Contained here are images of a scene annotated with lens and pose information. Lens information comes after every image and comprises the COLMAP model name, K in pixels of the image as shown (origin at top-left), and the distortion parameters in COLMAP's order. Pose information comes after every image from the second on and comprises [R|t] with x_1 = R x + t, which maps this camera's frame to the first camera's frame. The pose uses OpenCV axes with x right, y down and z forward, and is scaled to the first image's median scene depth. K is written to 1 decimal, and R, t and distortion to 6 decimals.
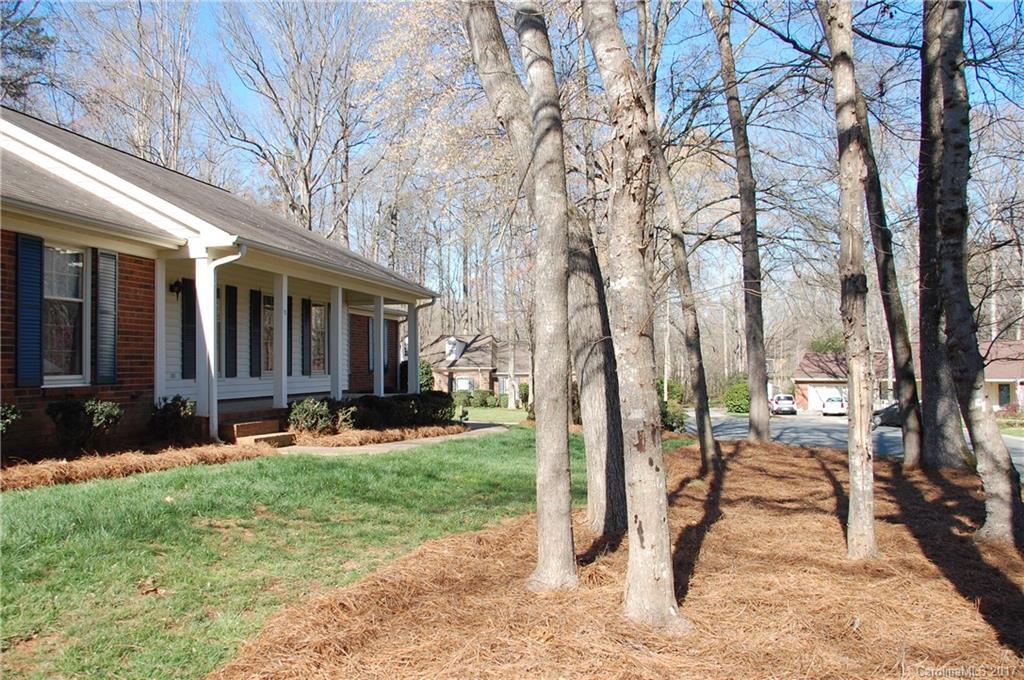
lens RADIAL K [[824.6, 0, 506.2], [0, 824.6, 344.1], [0, 0, 1]] dist [-0.159624, 0.145648]
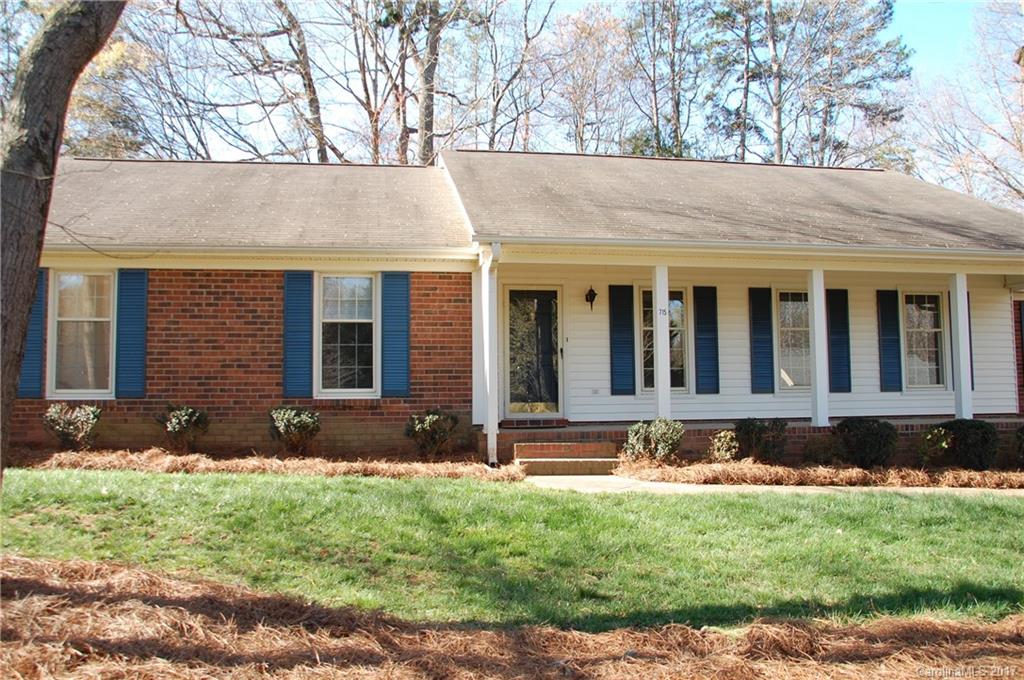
lens RADIAL K [[824.6, 0, 506.2], [0, 824.6, 344.1], [0, 0, 1]] dist [-0.159624, 0.145648]
pose [[0.362747, -0.051019, -0.930490, 0.616124], [0.029161, 0.998633, -0.043387, 0.033450], [0.931431, -0.011395, 0.363739, 0.794752]]
